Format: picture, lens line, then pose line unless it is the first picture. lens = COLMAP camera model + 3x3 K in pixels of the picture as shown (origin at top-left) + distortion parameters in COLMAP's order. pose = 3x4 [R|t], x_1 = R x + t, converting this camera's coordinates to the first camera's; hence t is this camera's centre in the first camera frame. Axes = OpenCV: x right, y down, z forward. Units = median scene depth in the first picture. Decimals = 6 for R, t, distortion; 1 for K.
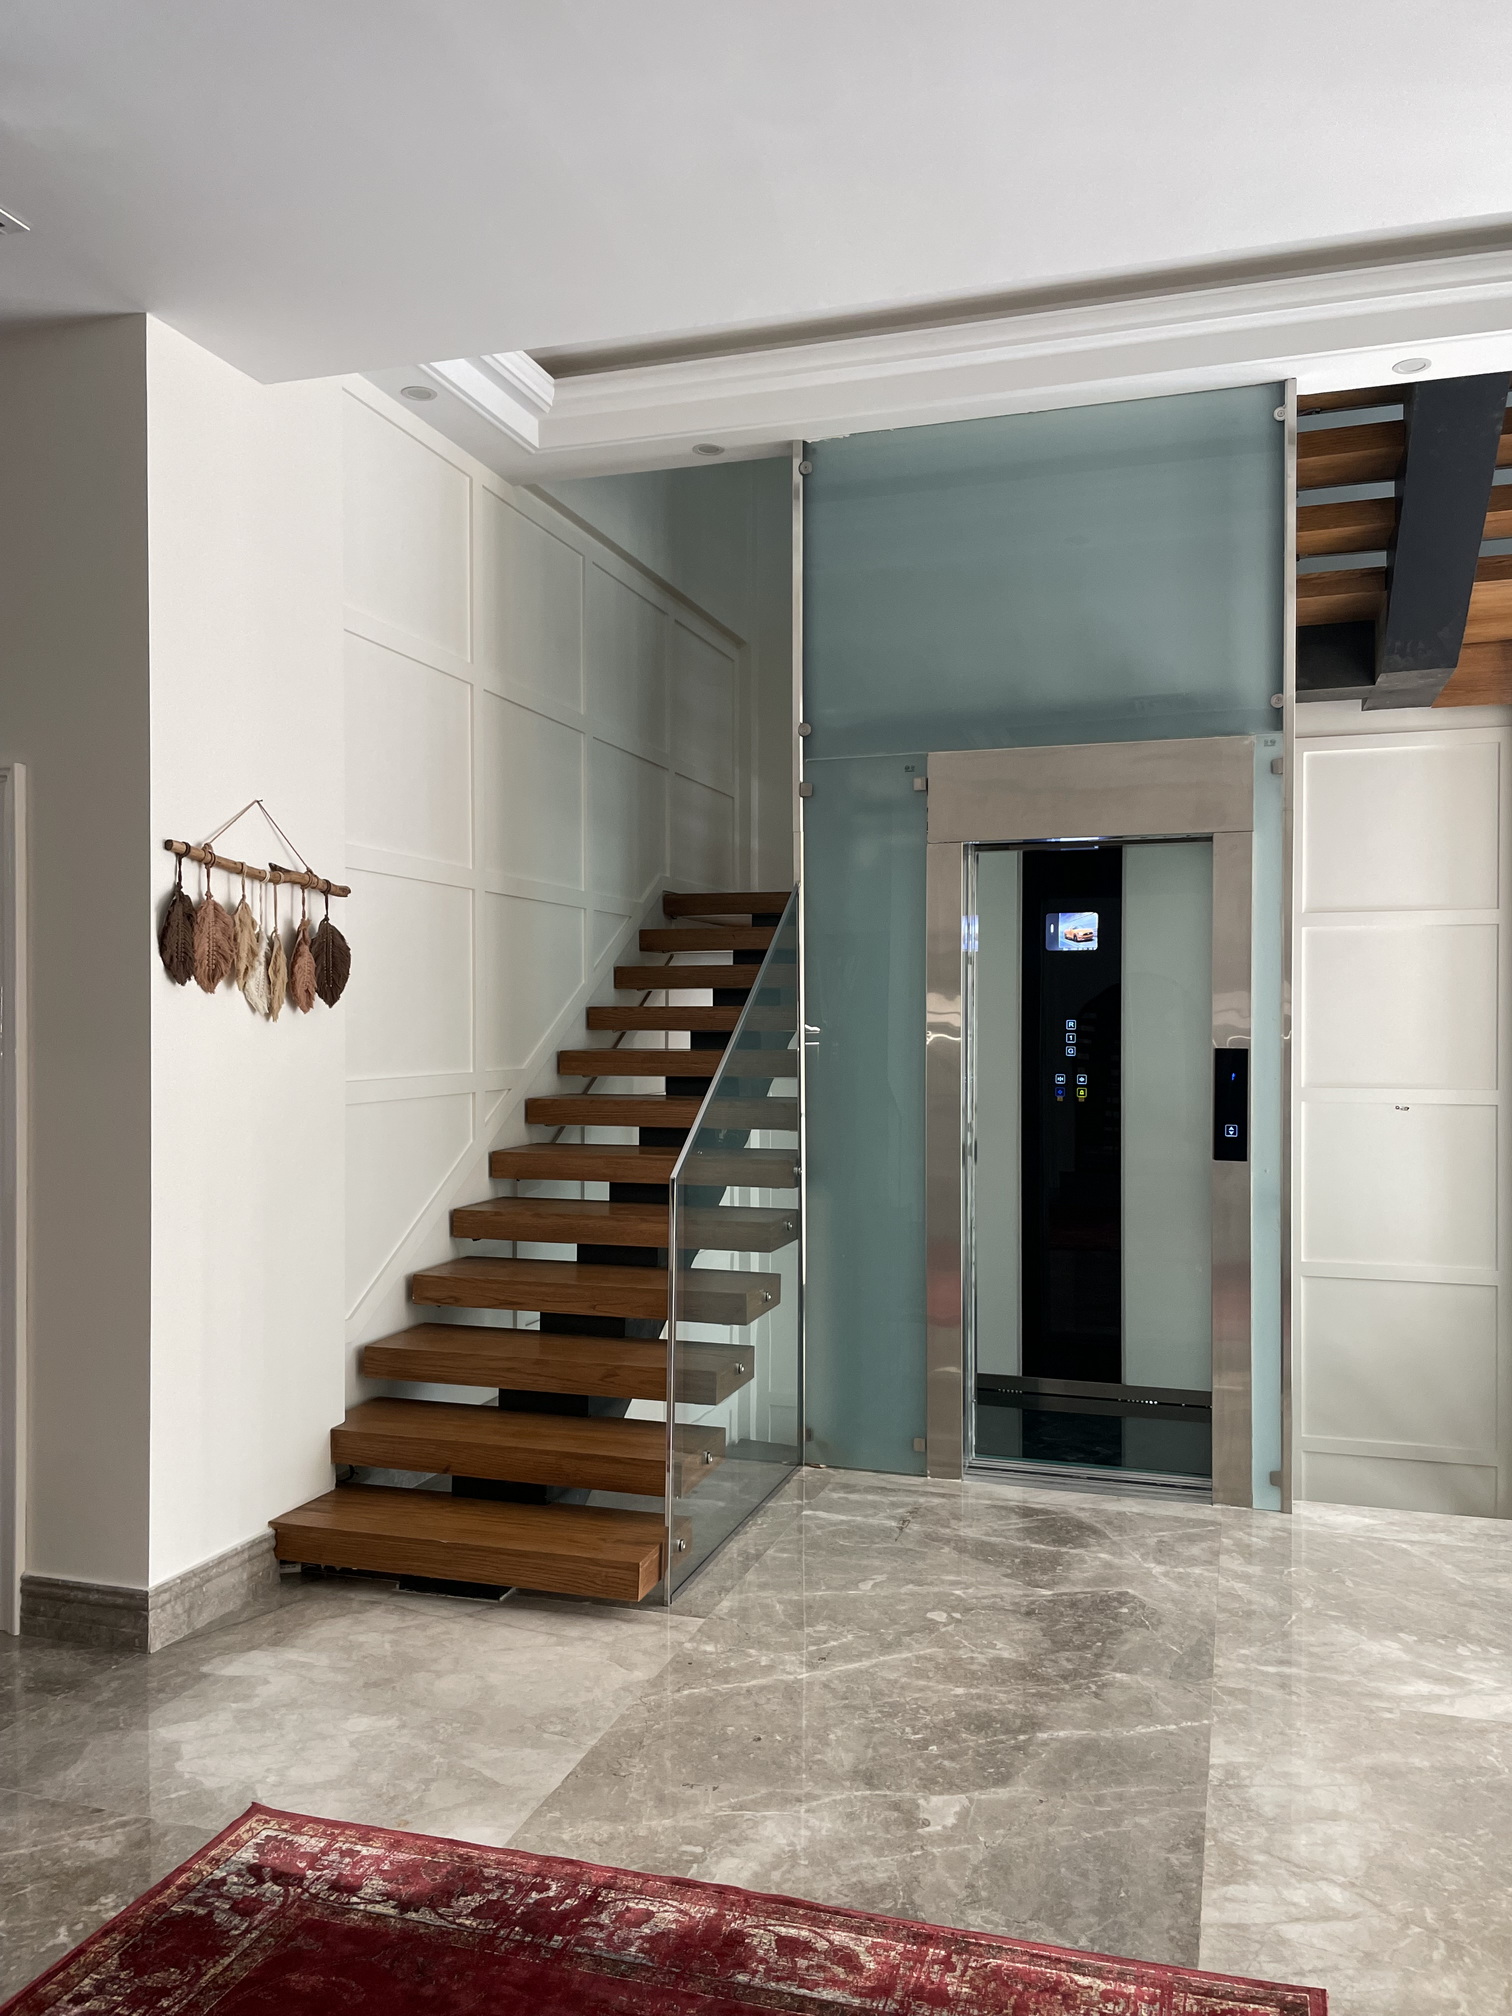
lens RADIAL K [[1549.3, 0, 752.6], [0, 1549.3, 1020.2], [0, 0, 1]] dist [0.072245, -0.097805]
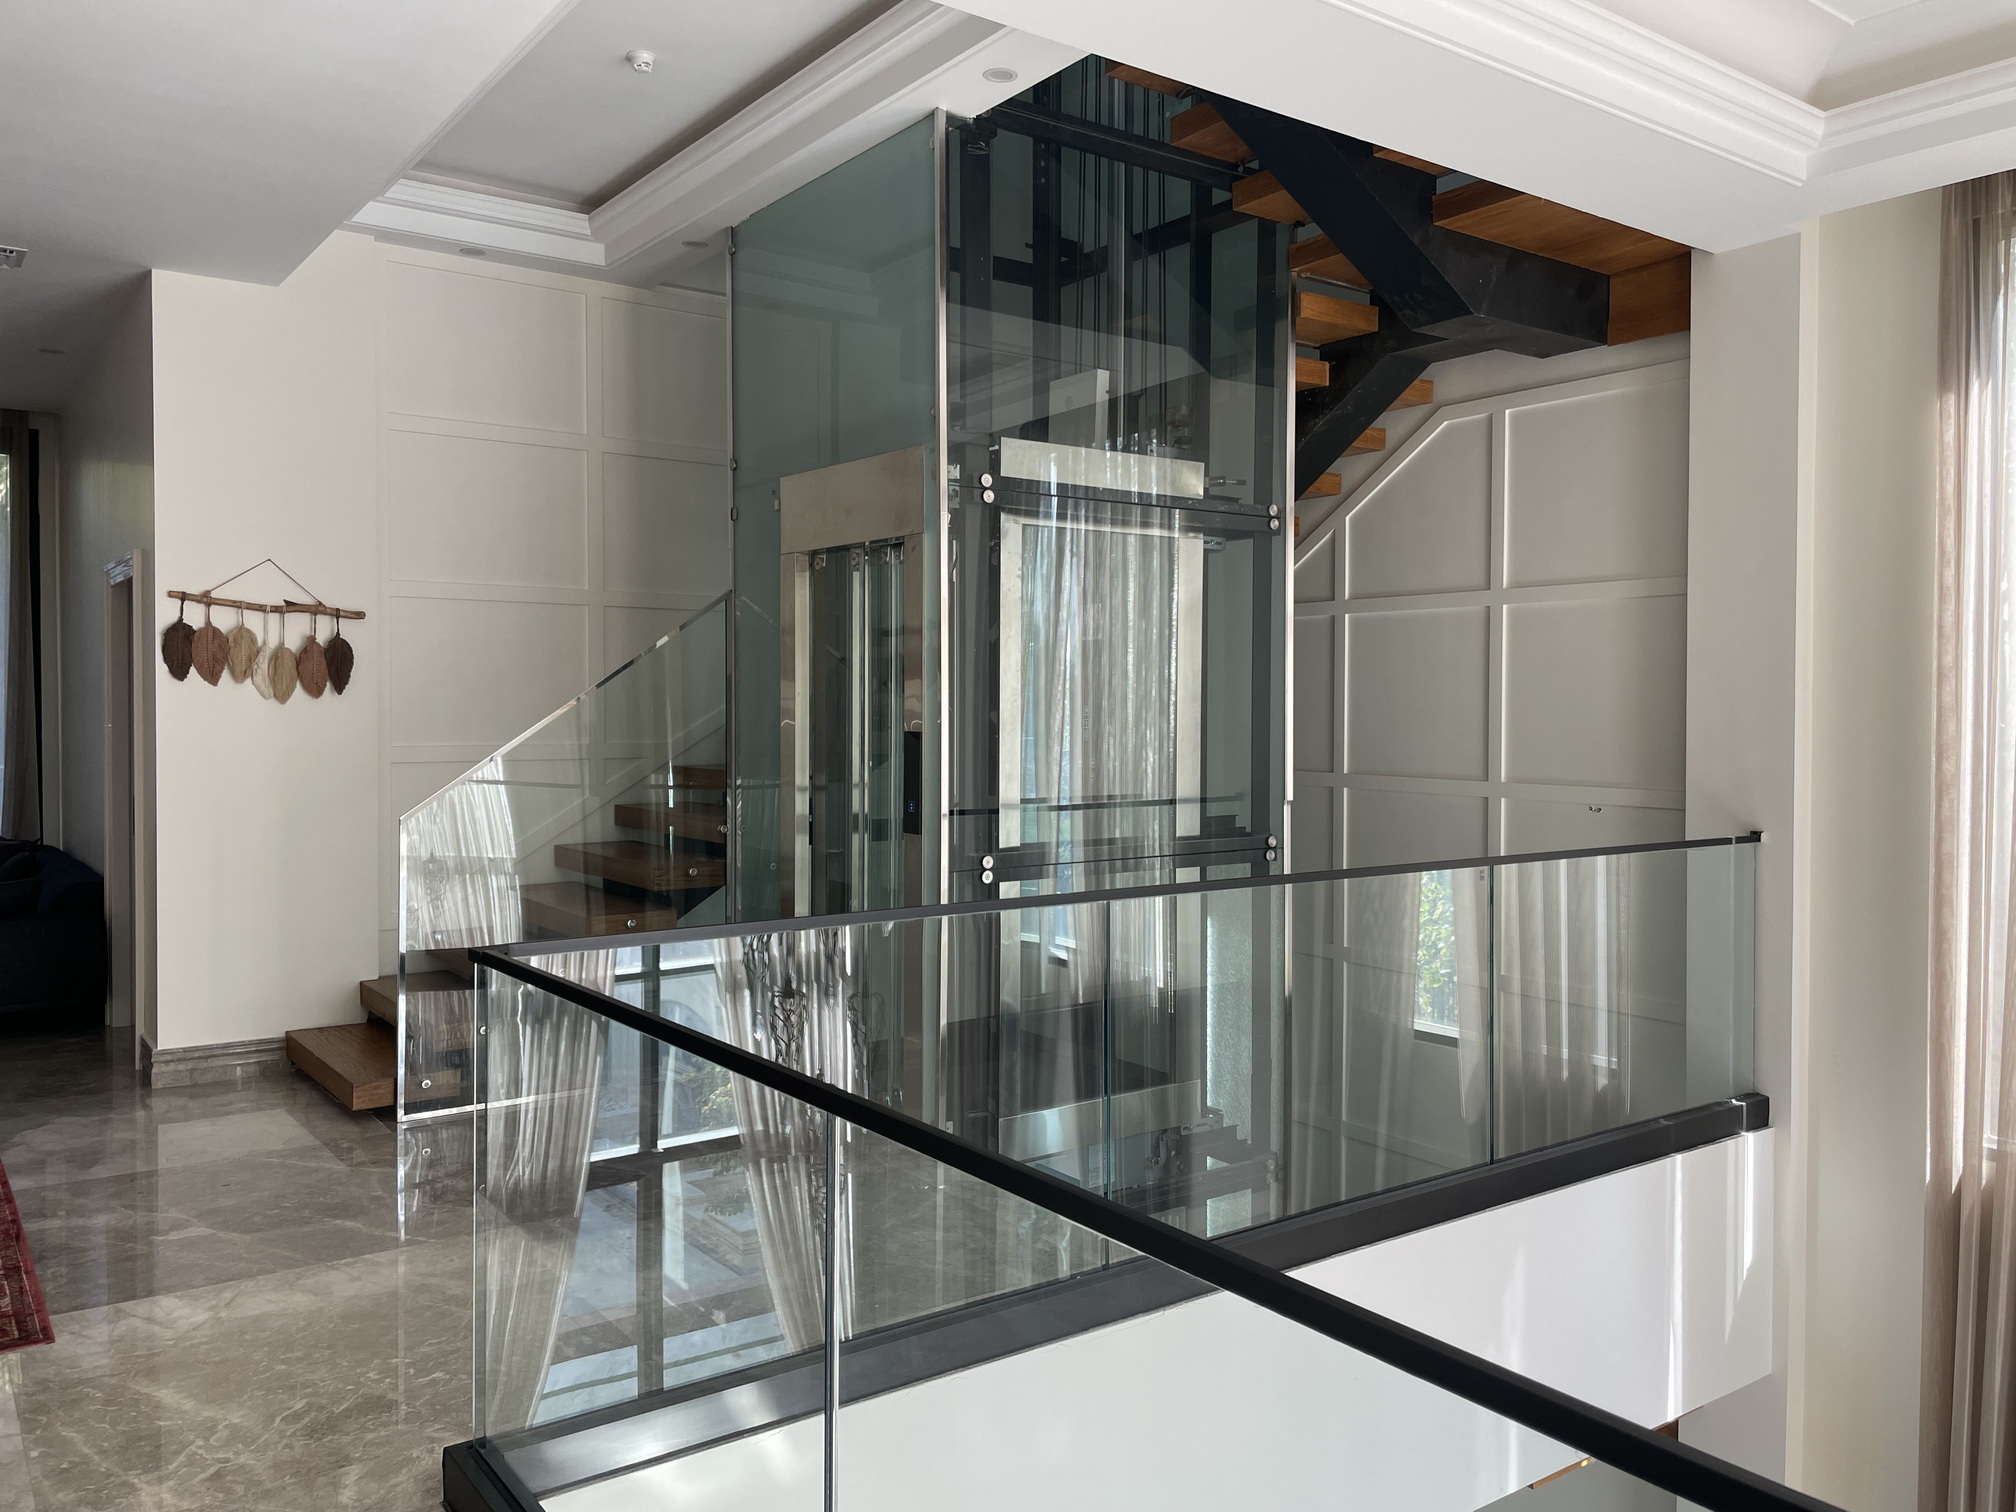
lens RADIAL K [[1549.3, 0, 1002.3], [0, 1549.3, 722.3], [0, 0, 1]] dist [0.072245, -0.097805]
pose [[0.804141, 0.010863, -0.594339, 1.241426], [-0.005206, 0.999923, 0.011233, -0.001916], [0.594415, -0.005939, 0.804136, 0.201816]]
